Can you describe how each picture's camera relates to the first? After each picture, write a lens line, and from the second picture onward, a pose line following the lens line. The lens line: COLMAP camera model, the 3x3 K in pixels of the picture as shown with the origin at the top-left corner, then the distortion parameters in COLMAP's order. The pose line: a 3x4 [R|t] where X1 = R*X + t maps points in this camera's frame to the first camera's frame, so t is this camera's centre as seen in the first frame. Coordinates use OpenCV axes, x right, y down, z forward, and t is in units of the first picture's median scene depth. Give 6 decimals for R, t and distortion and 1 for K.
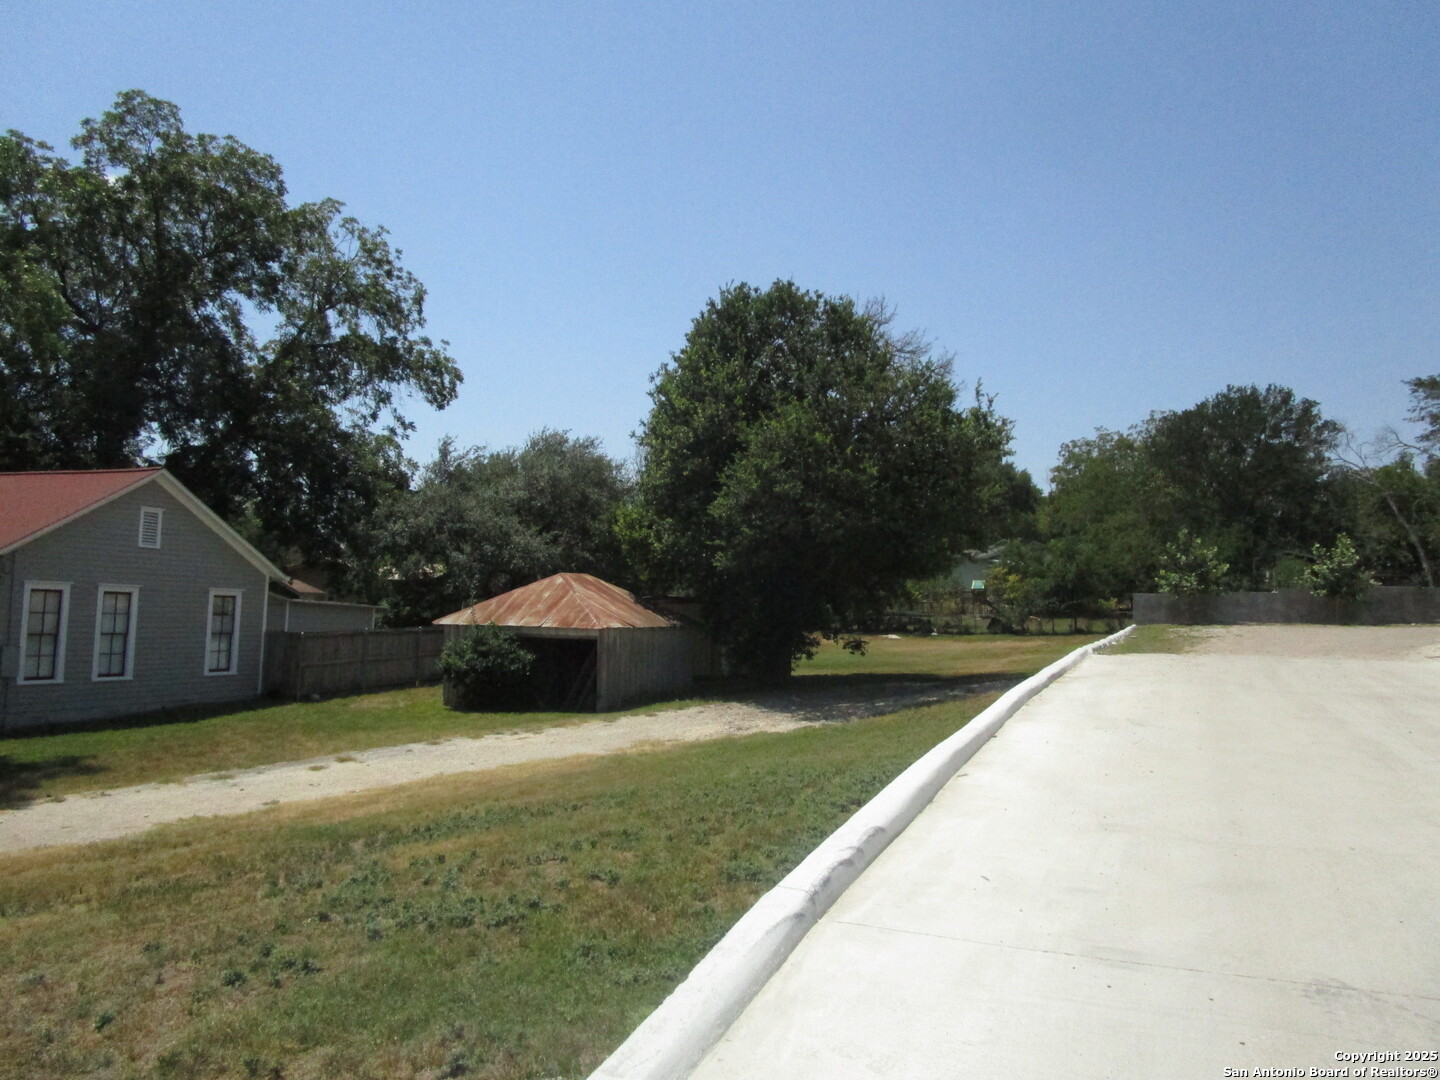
lens RADIAL K [[1039.3, 0, 720.0], [0, 1039.3, 540.0], [0, 0, 1]] dist [-0.009384, -0.000524]
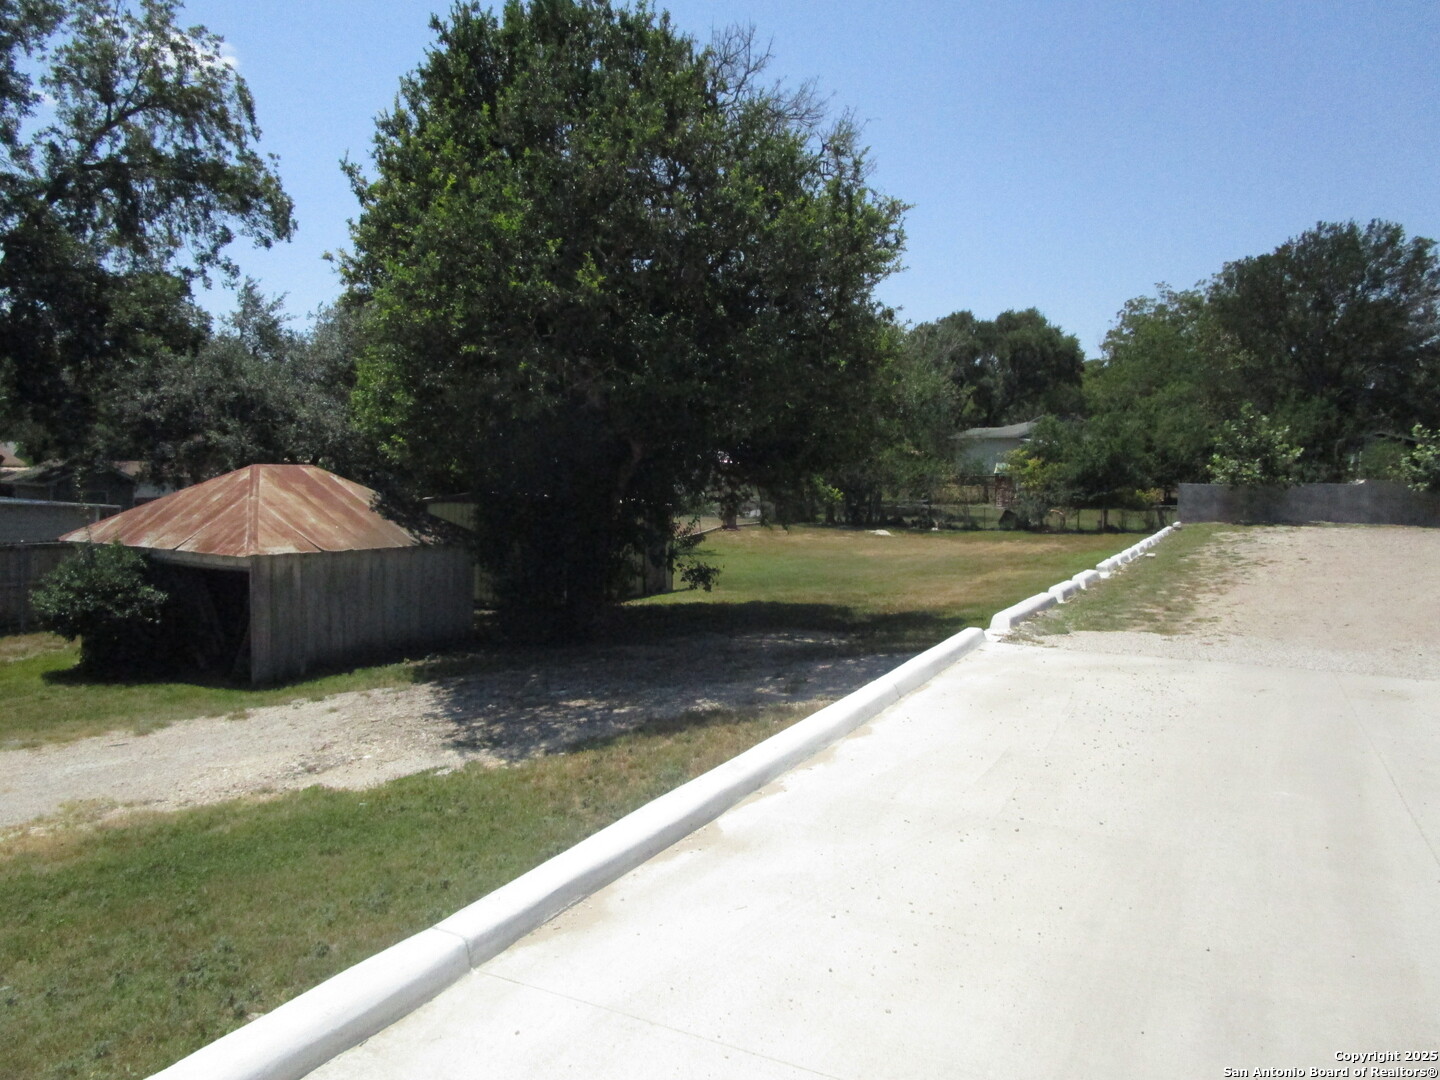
lens RADIAL K [[1037.7, 0, 711.3], [0, 1037.7, 539.3], [0, 0, 1]] dist [-0.024030, 0.007392]
pose [[0.997579, 0.011769, -0.068544, 0.158467], [-0.003464, 0.992763, 0.120044, -0.001000], [0.069460, -0.119516, 0.990400, 0.303497]]
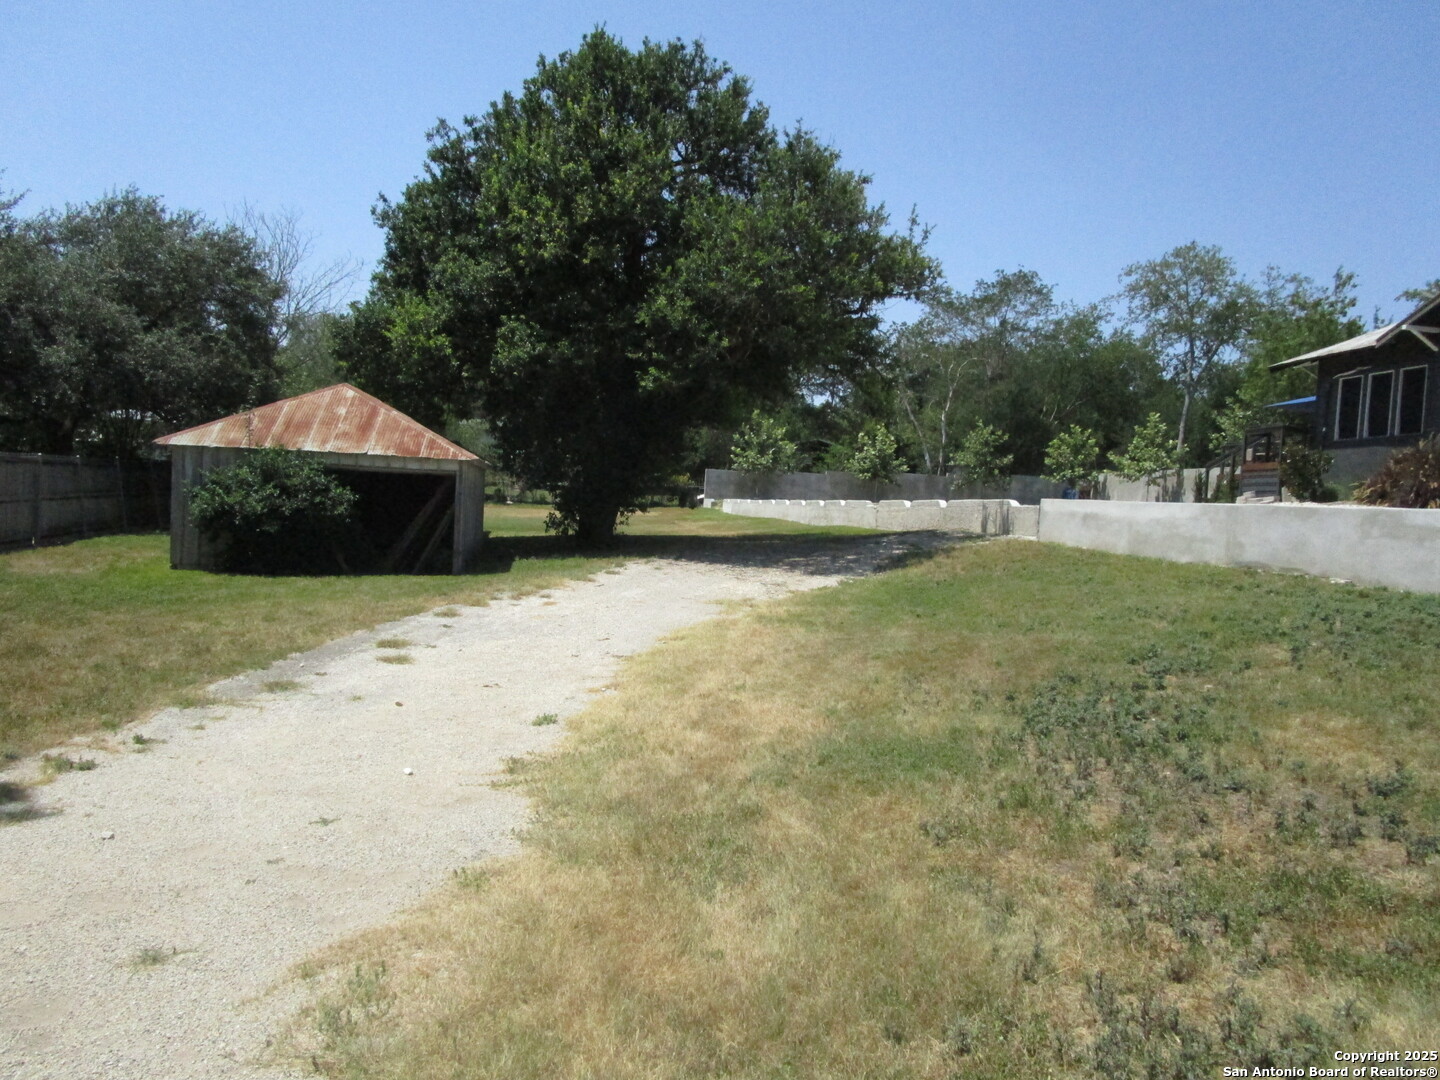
lens RADIAL K [[1039.3, 0, 720.0], [0, 1039.3, 540.0], [0, 0, 1]] dist [-0.009384, -0.000524]
pose [[0.837500, 0.011247, 0.546322, -0.276625], [-0.072876, 0.993156, 0.091271, 0.046478], [-0.541556, -0.116253, 0.832588, 0.215962]]
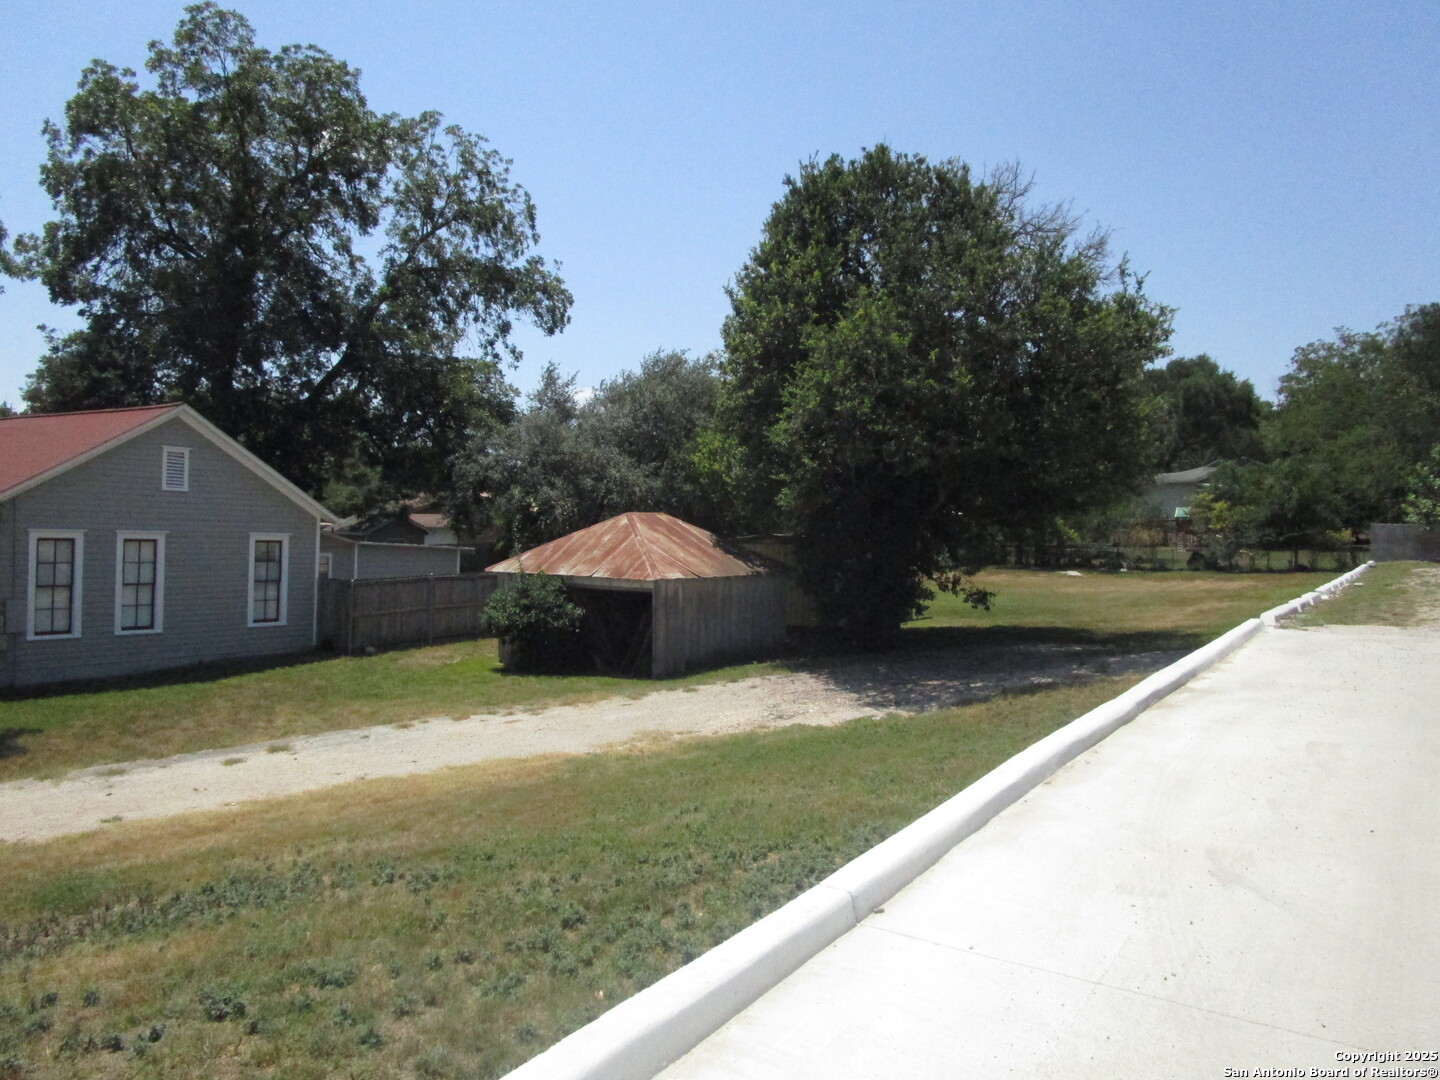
lens RADIAL K [[1037.7, 0, 711.3], [0, 1037.7, 539.3], [0, 0, 1]] dist [-0.024030, 0.007392]
pose [[0.979466, -0.001322, -0.201603, 0.076665], [0.015843, 0.997391, 0.070431, -0.004897], [0.200984, -0.072179, 0.976932, 0.141843]]
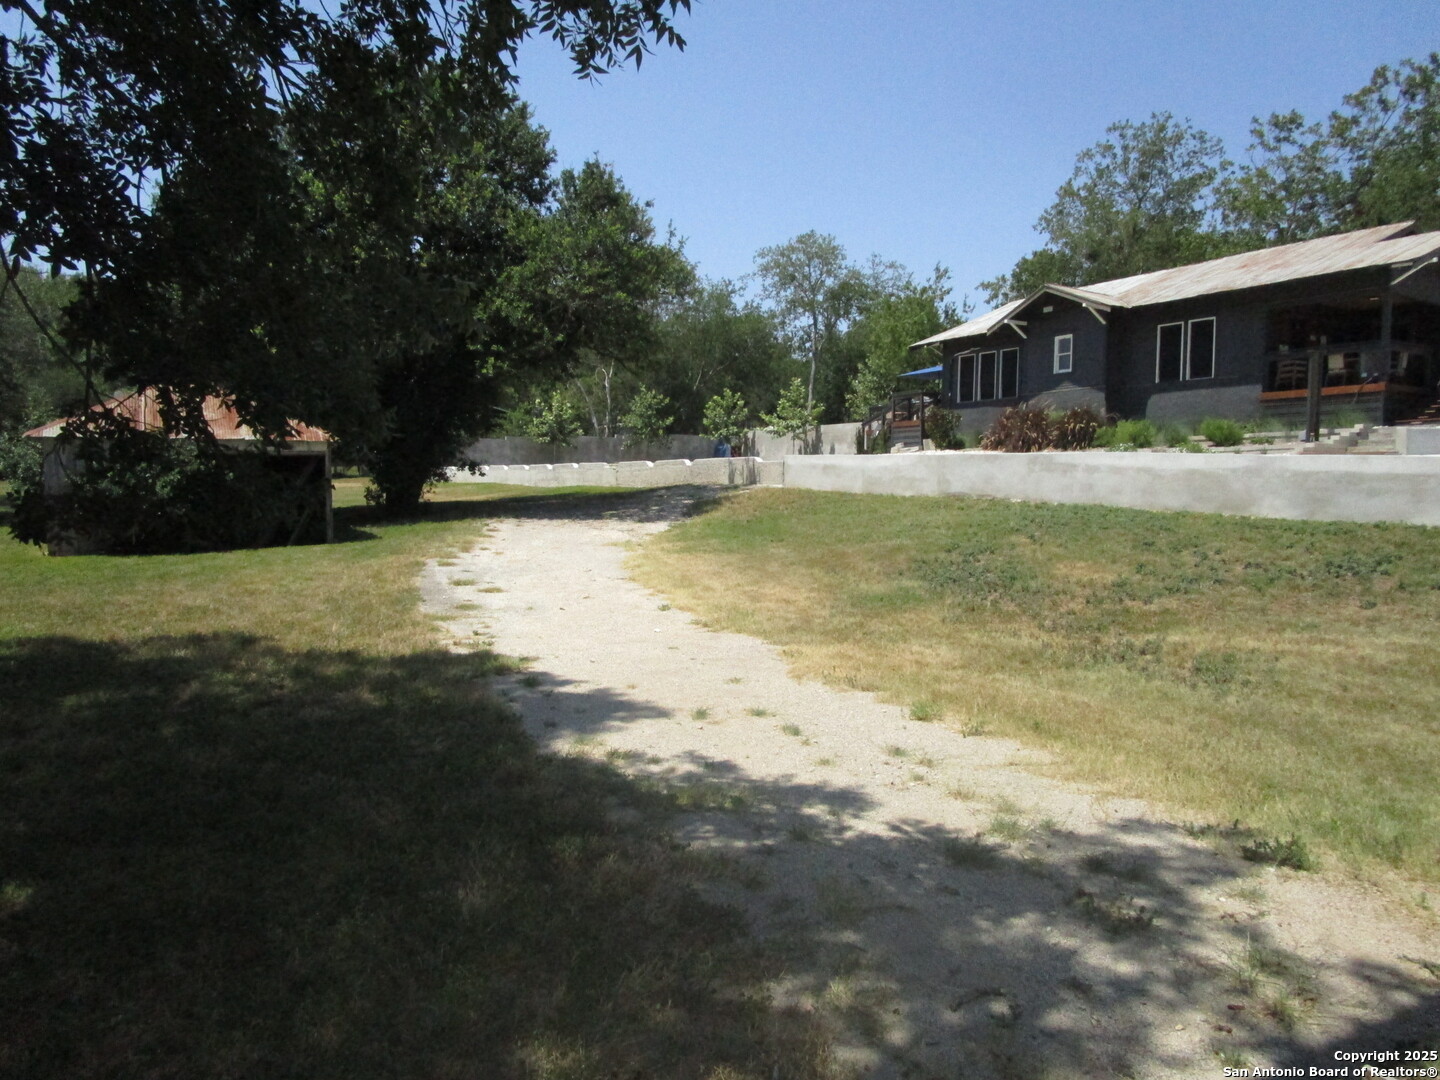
lens RADIAL K [[1039.3, 0, 720.0], [0, 1039.3, 540.0], [0, 0, 1]] dist [-0.009384, -0.000524]
pose [[0.584378, -0.059785, 0.809277, -0.461782], [-0.045971, 0.993242, 0.106571, 0.046322], [-0.810179, -0.099481, 0.577680, 0.199074]]
